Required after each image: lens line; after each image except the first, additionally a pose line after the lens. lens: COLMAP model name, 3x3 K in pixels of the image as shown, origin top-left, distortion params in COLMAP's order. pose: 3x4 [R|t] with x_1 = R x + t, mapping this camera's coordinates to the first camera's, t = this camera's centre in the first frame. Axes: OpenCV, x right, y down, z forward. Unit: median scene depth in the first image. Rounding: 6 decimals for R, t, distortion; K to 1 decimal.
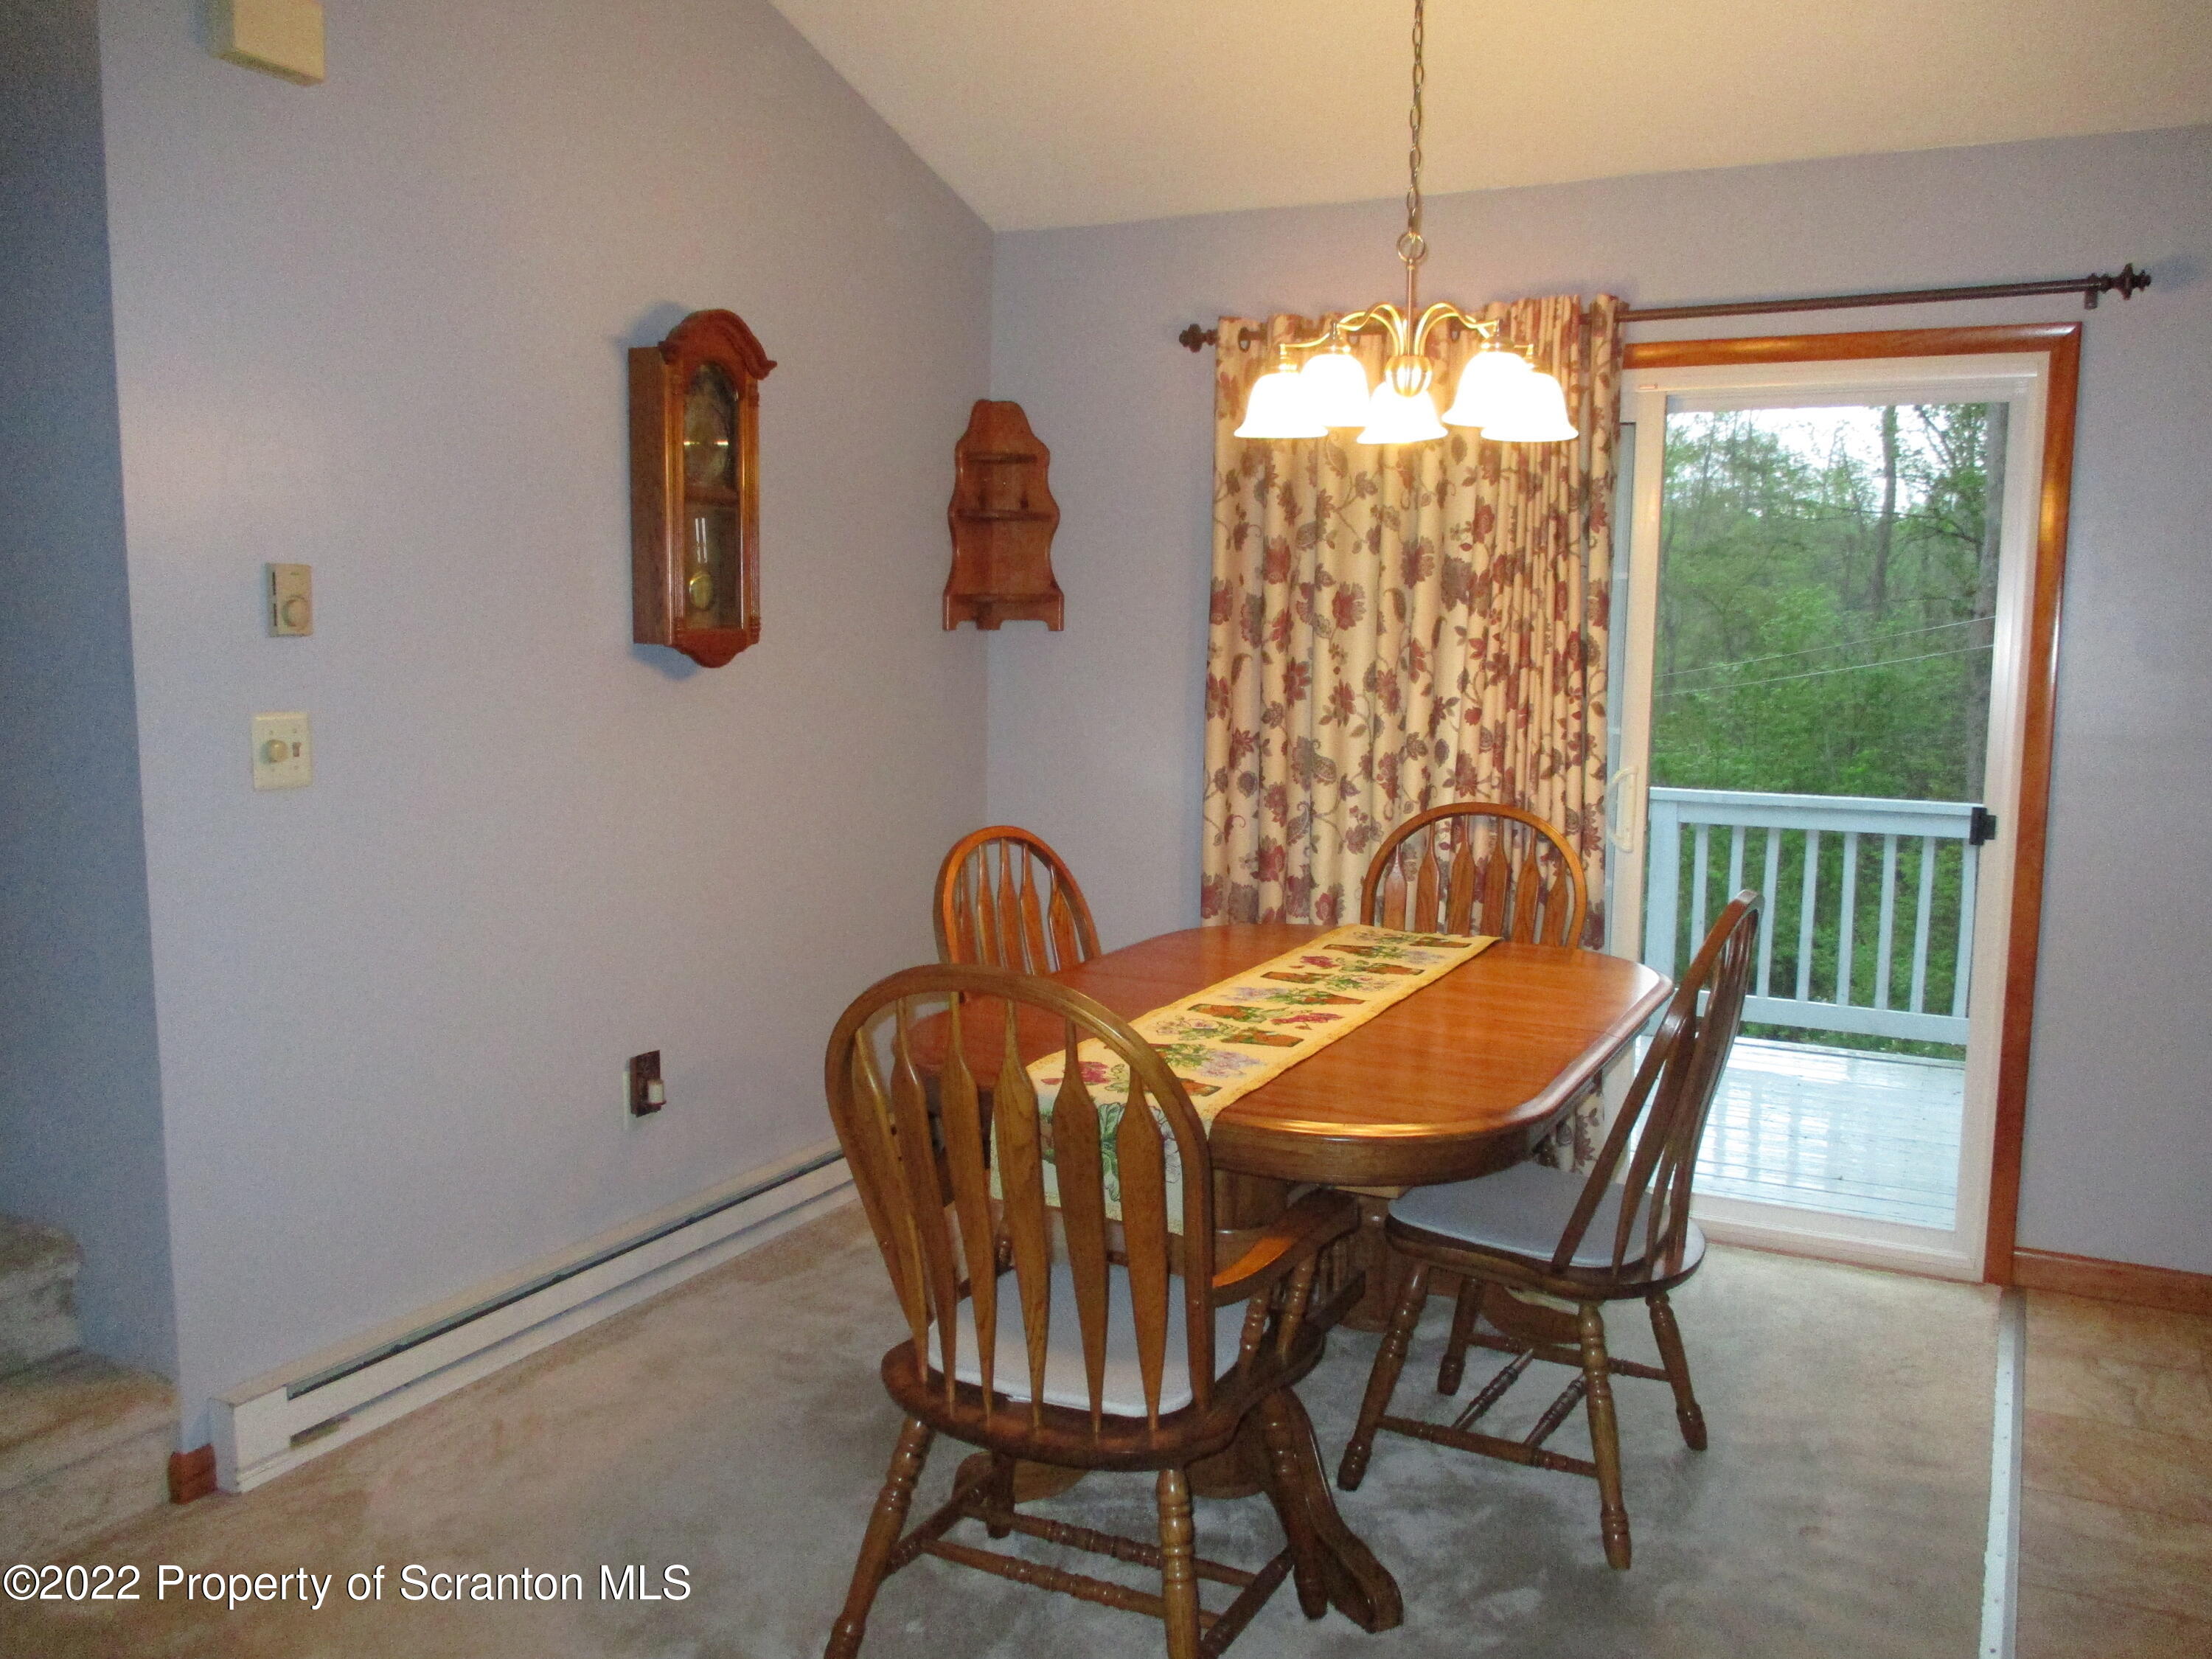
lens RADIAL K [[1845.9, 0, 1101.8], [0, 1845.9, 830.7], [0, 0, 1]] dist [-0.040426, 0.022759]
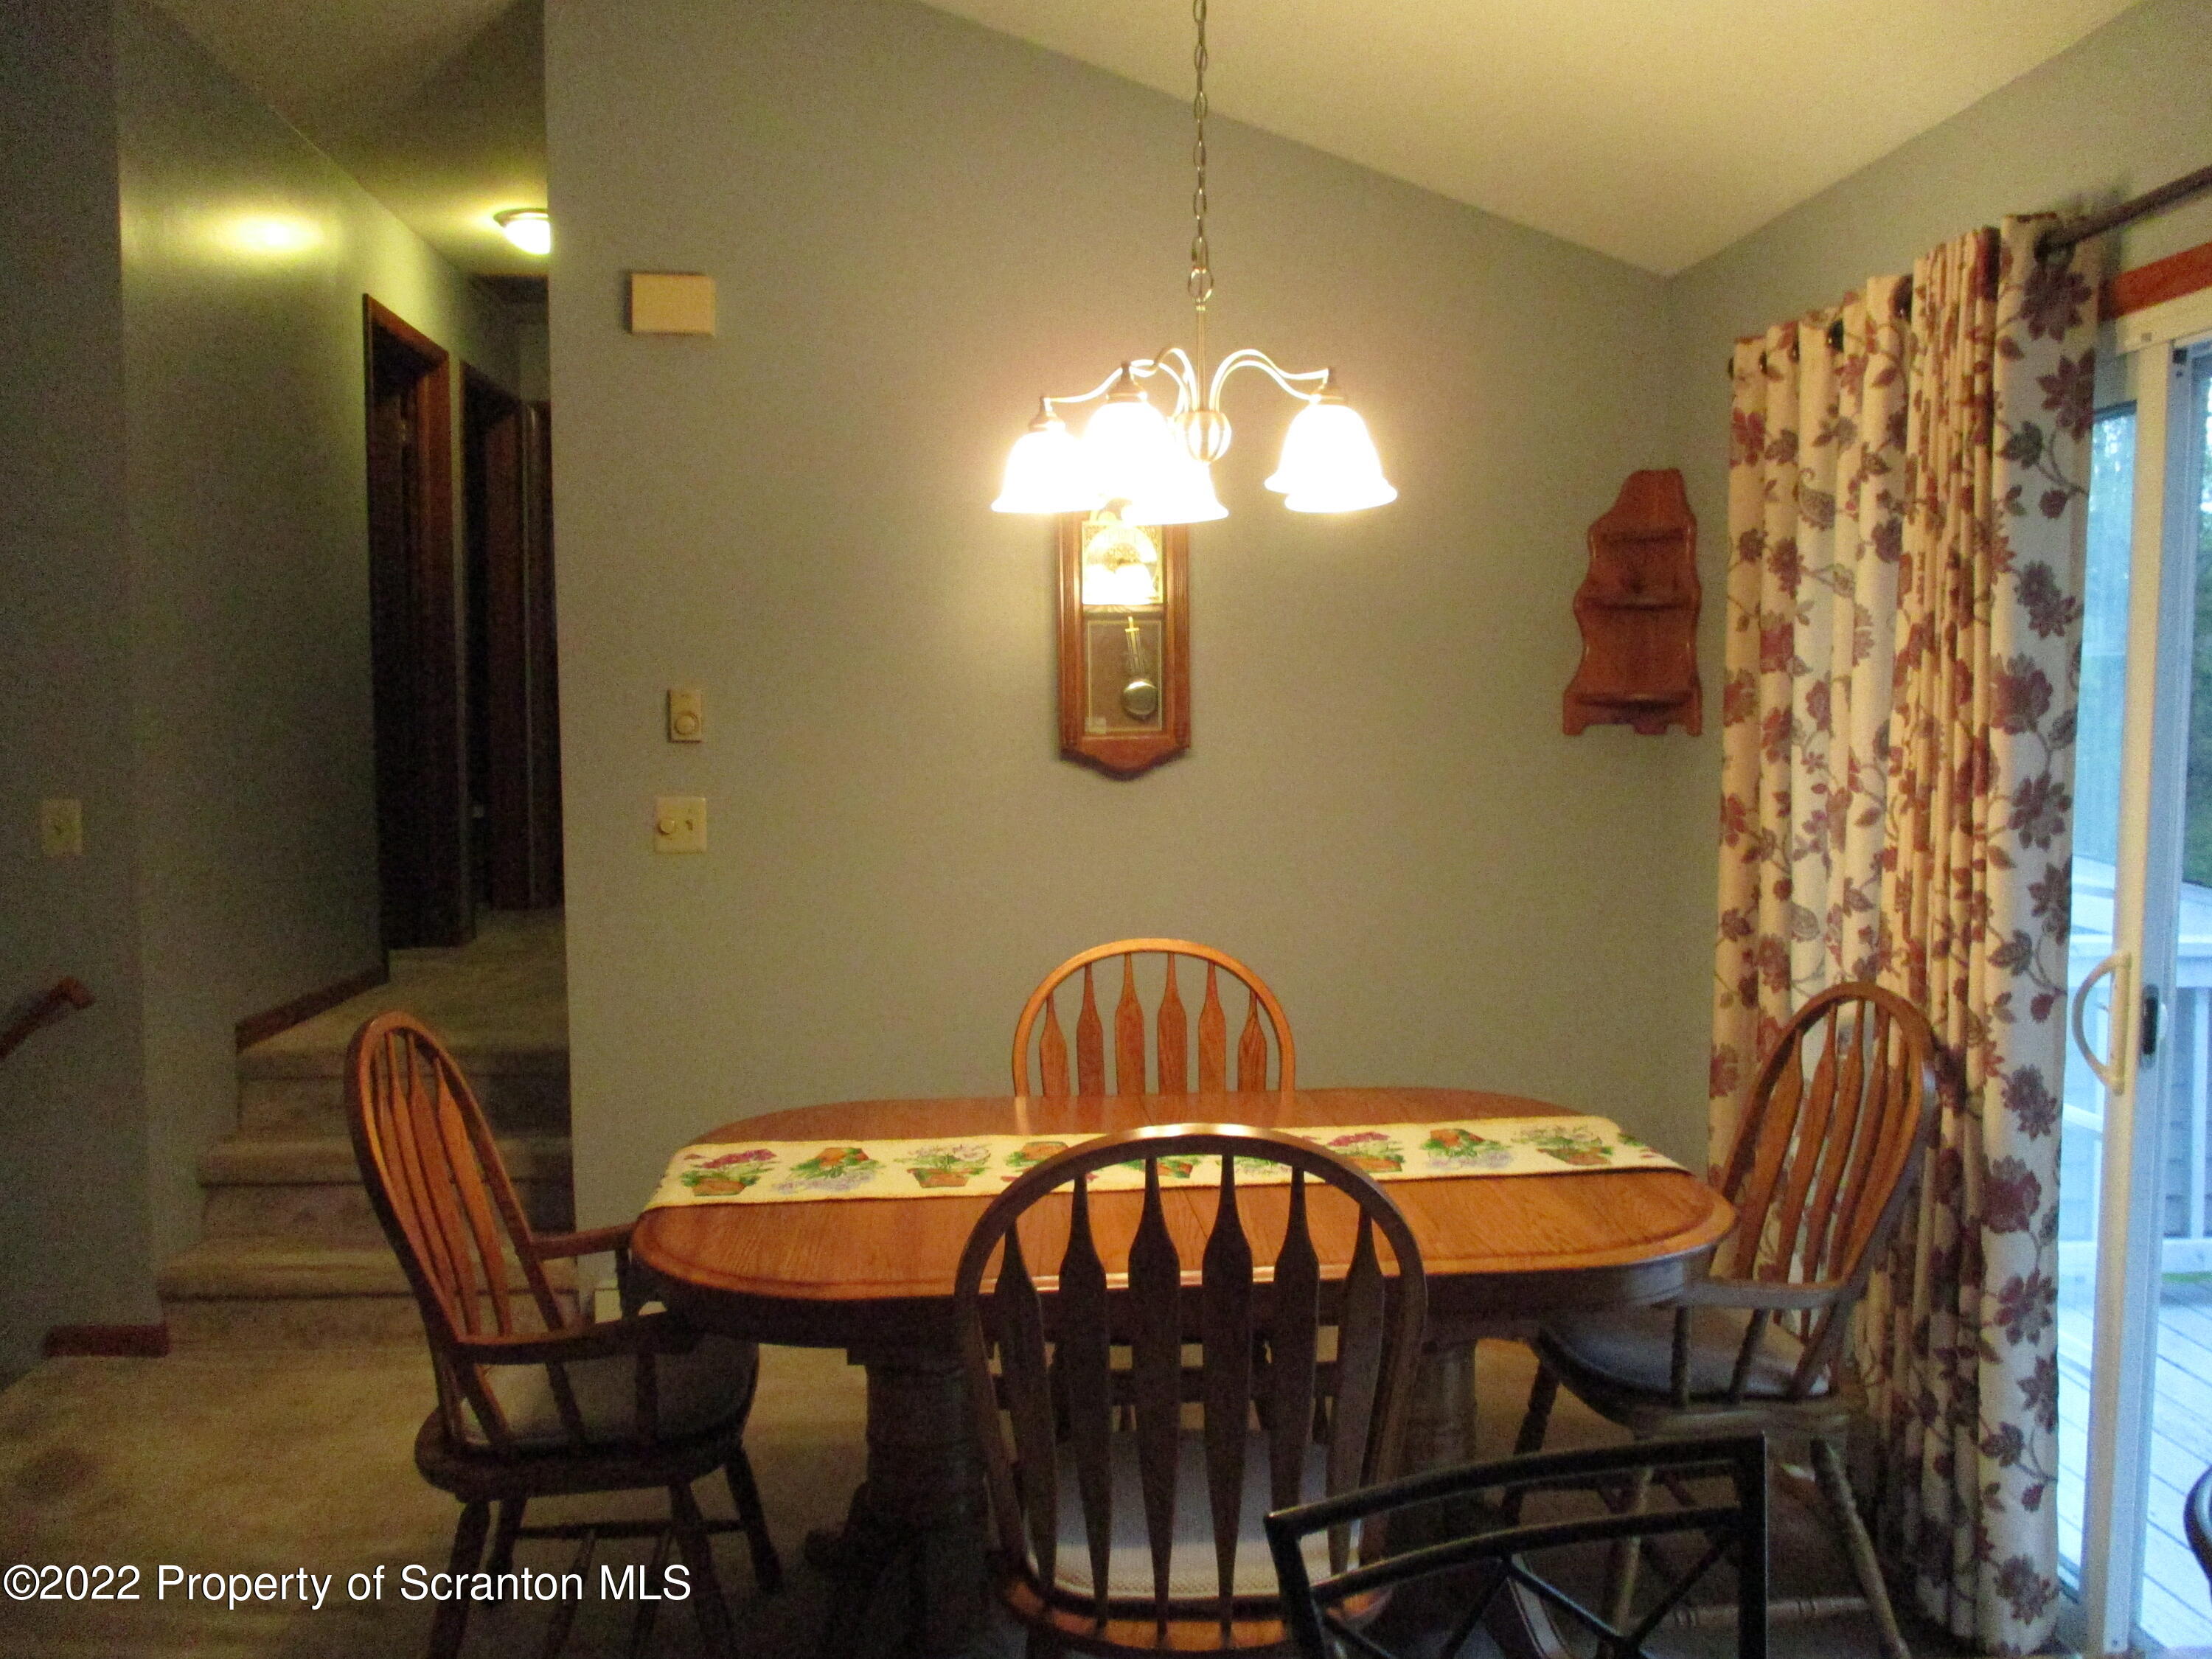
lens RADIAL K [[1845.9, 0, 1101.8], [0, 1845.9, 830.7], [0, 0, 1]] dist [-0.040426, 0.022759]
pose [[0.614941, 0.040740, -0.787520, 0.573154], [-0.091713, 0.995582, -0.020111, -0.033112], [0.783222, 0.084592, 0.615961, 0.357262]]
